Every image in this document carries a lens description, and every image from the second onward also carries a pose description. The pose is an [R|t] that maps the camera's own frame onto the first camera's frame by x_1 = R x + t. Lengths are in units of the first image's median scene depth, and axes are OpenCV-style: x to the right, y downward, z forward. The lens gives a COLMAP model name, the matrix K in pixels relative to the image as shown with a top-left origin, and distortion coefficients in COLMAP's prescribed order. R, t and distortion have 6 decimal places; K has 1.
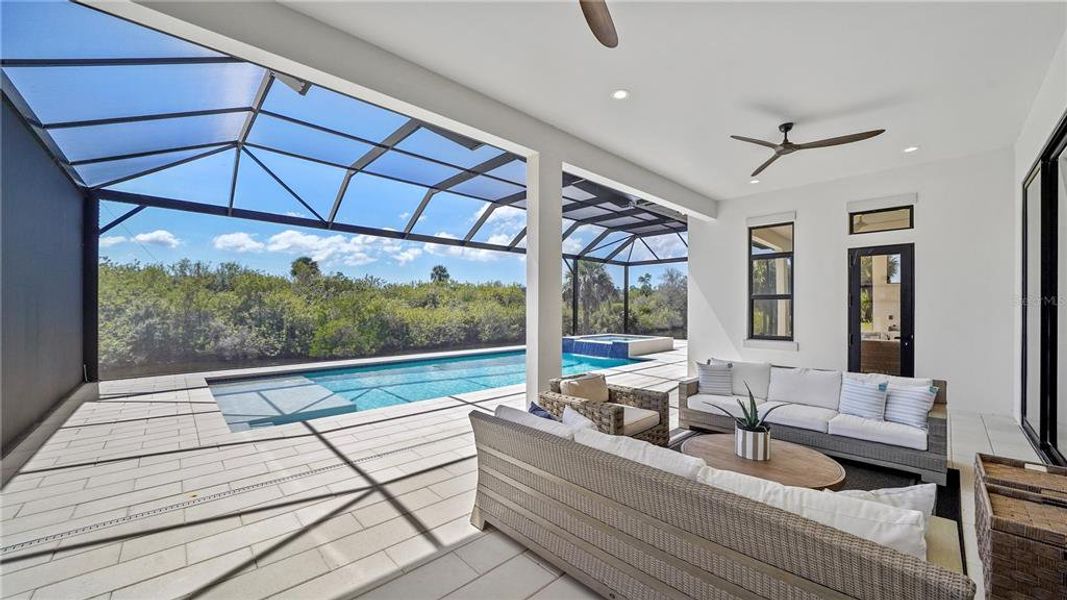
lens RADIAL K [[386.8, 0, 524.2], [0, 386.8, 309.2], [0, 0, 1]] dist [-0.010295, 0.000795]
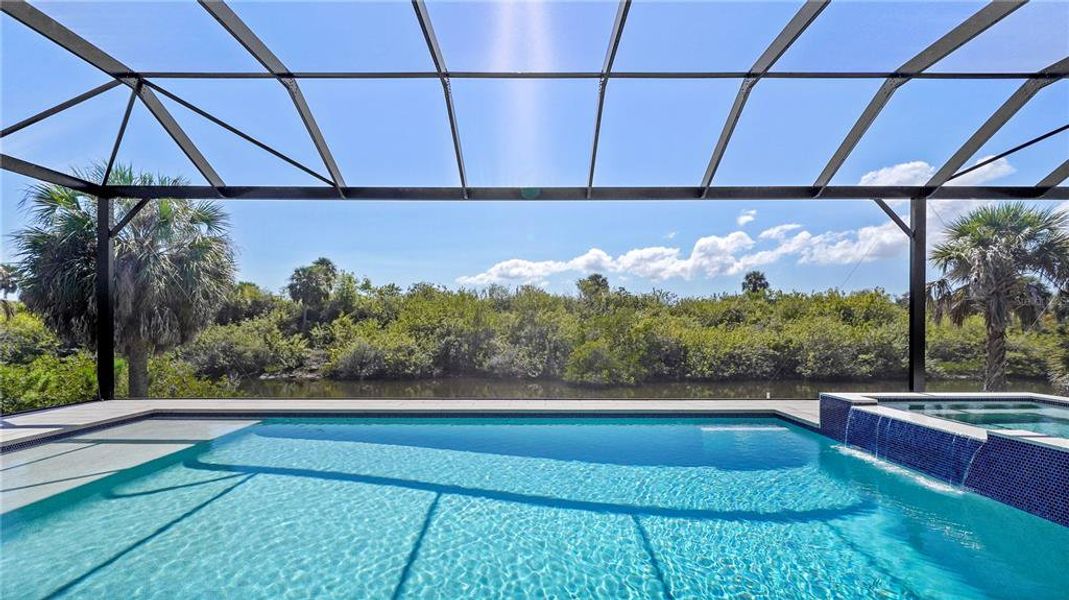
lens RADIAL K [[438.7, 0, 524.3], [0, 438.7, 330.4], [0, 0, 1]] dist [-0.012449, 0.001396]
pose [[0.740339, 0.003004, -0.672227, 0.046627], [-0.002562, 0.999995, 0.001646, 0.003155], [0.672229, 0.000504, 0.740343, 0.135706]]
